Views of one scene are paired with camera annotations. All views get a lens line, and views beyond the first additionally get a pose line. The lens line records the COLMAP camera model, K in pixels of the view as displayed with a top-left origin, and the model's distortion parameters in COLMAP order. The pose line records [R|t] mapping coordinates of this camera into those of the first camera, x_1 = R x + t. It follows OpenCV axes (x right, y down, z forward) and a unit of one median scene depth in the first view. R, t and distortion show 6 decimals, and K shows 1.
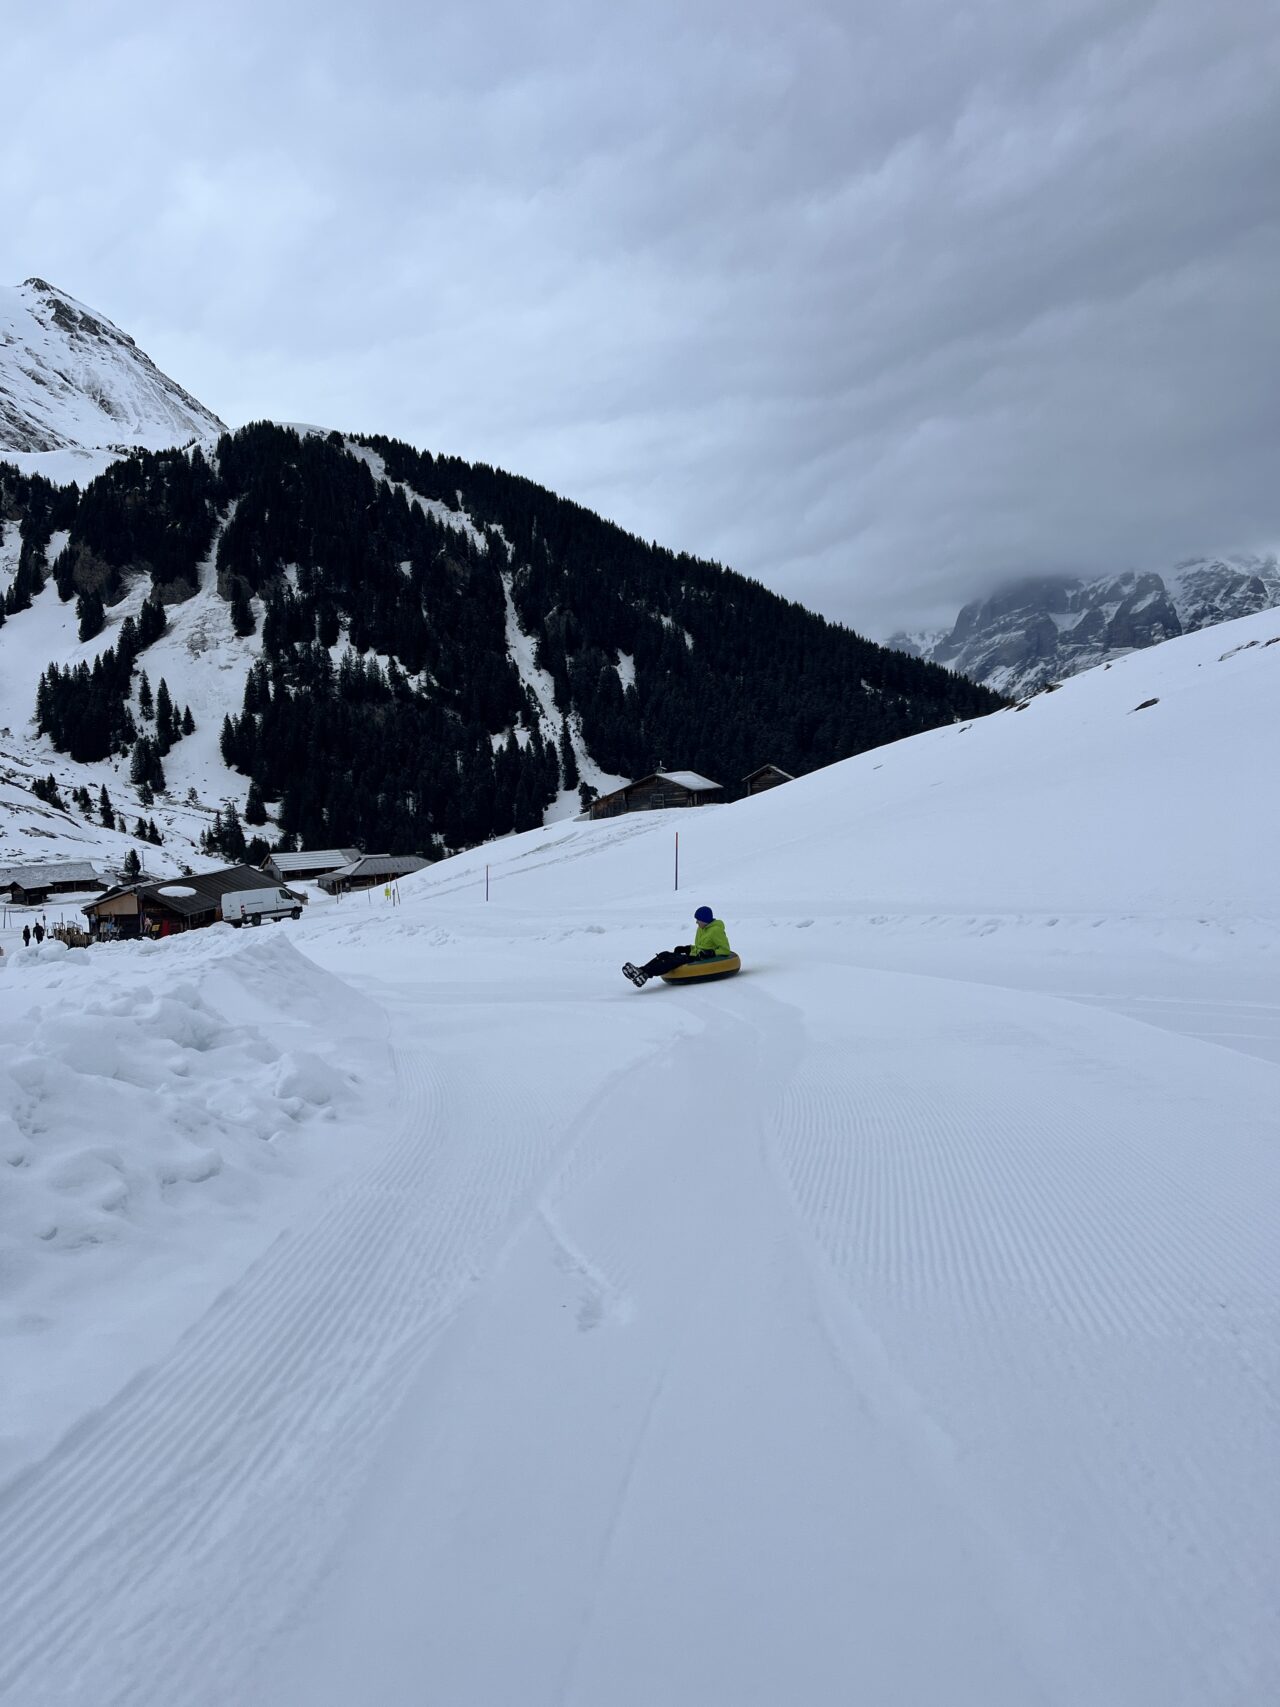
lens RADIAL K [[1291.1, 0, 614.4], [0, 1291.1, 858.3], [0, 0, 1]] dist [0.051094, -0.043690]
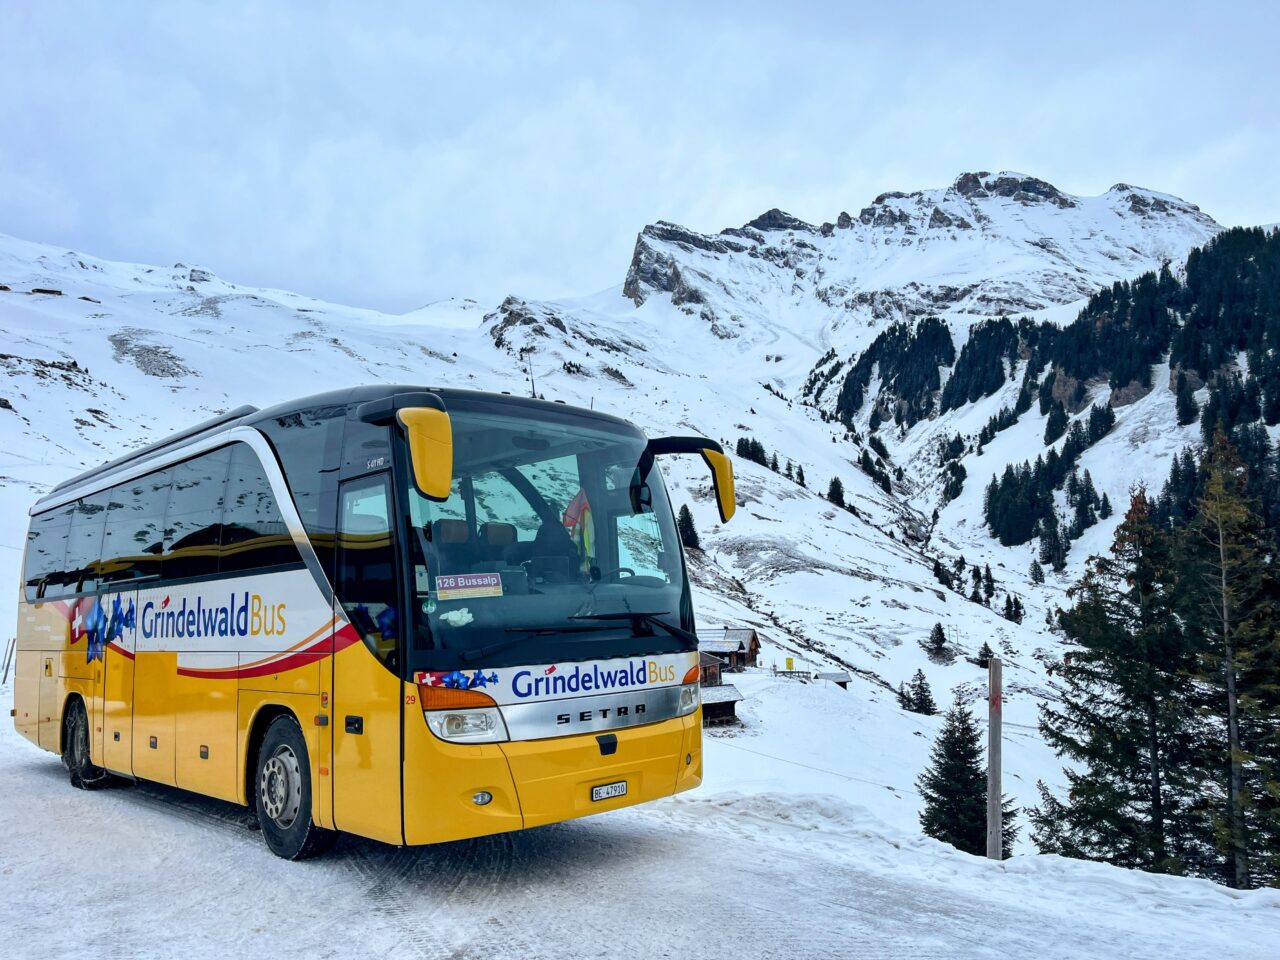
lens RADIAL K [[968.1, 0, 638.8], [0, 968.1, 497.3], [0, 0, 1]] dist [0.051094, -0.043690]
pose [[0.614509, -0.052965, -0.787130, 0.065039], [-0.049984, 0.993125, -0.105848, -0.006851], [0.787325, 0.104388, 0.607637, 0.178046]]
